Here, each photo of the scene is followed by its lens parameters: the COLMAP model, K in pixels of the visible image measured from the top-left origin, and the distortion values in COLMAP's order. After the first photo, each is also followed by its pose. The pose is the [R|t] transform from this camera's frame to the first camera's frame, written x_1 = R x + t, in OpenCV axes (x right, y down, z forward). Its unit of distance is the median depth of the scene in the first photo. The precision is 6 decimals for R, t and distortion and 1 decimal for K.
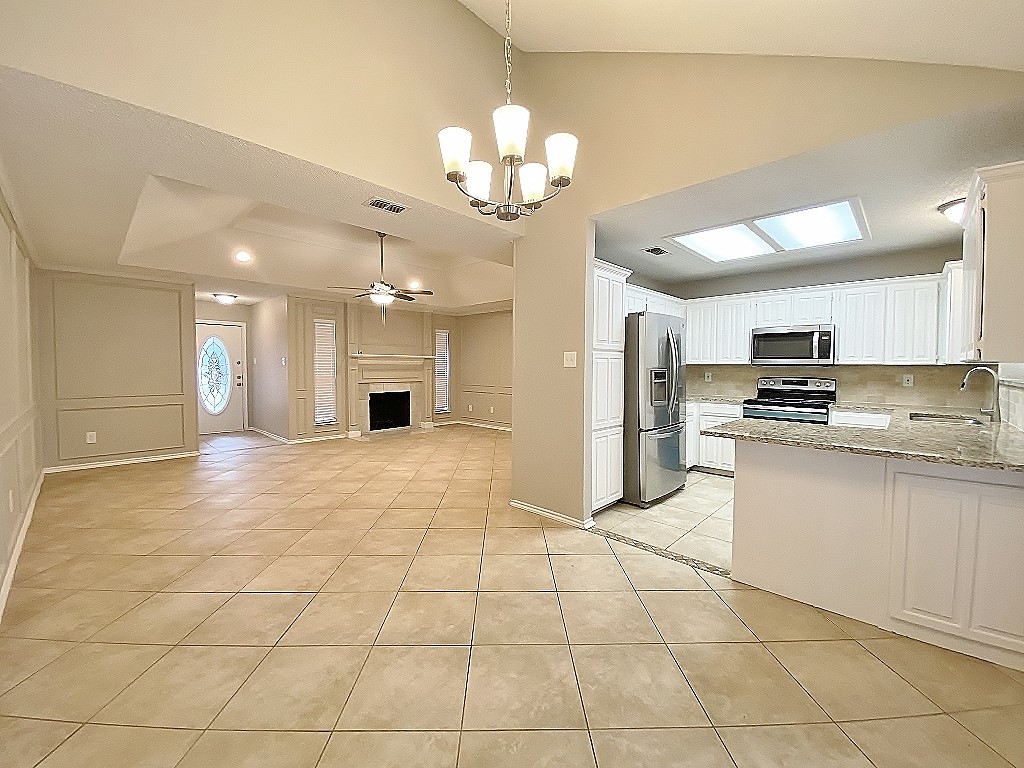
lens RADIAL K [[411.5, 0, 512.1], [0, 411.5, 381.5], [0, 0, 1]] dist [0.026652, -0.023951]
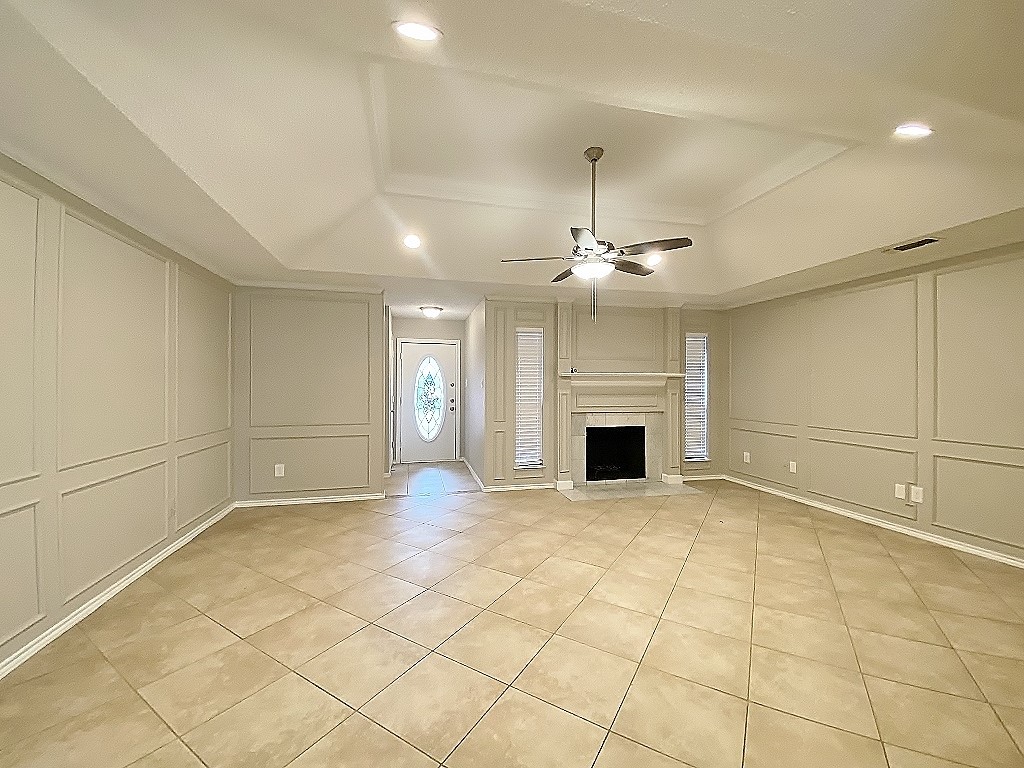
lens RADIAL K [[411.5, 0, 512.1], [0, 411.5, 381.5], [0, 0, 1]] dist [0.026652, -0.023951]
pose [[0.845165, -0.005594, -0.534477, -0.112440], [-0.018756, 0.999019, -0.040115, -0.028948], [0.534177, 0.043929, 0.844231, 0.489516]]
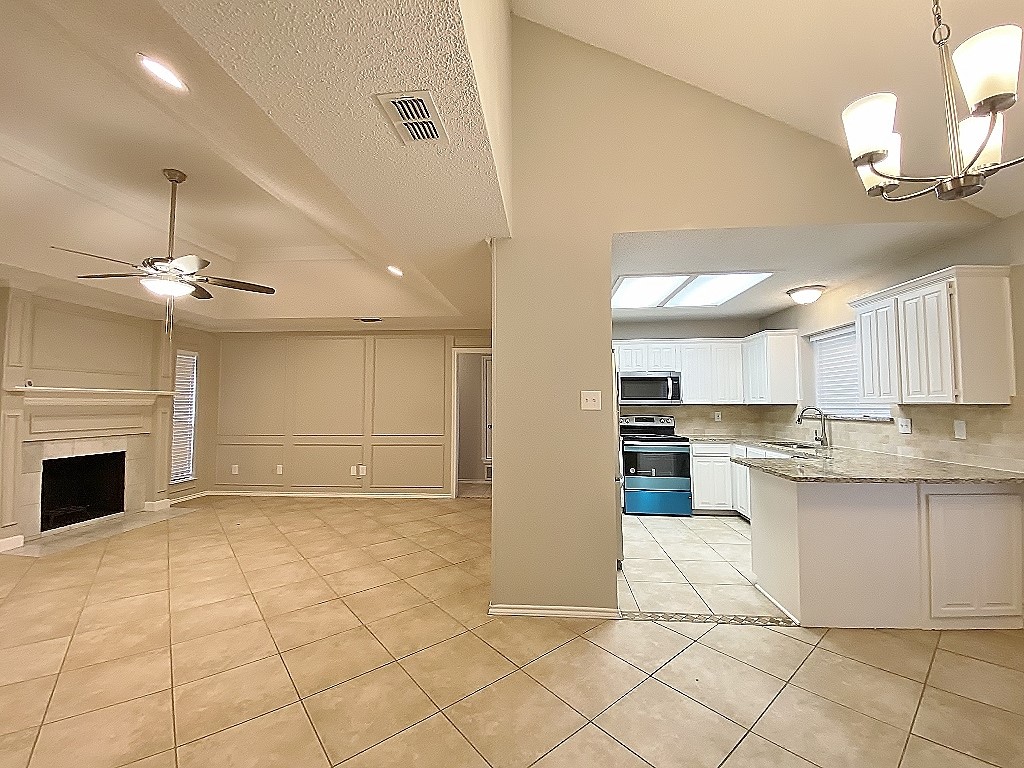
lens RADIAL K [[411.5, 0, 512.1], [0, 411.5, 381.5], [0, 0, 1]] dist [0.026652, -0.023951]
pose [[0.777228, 0.029315, 0.628536, -0.305067], [0.028105, 0.996300, -0.081221, -0.019154], [-0.628591, 0.080792, 0.773528, 0.301763]]
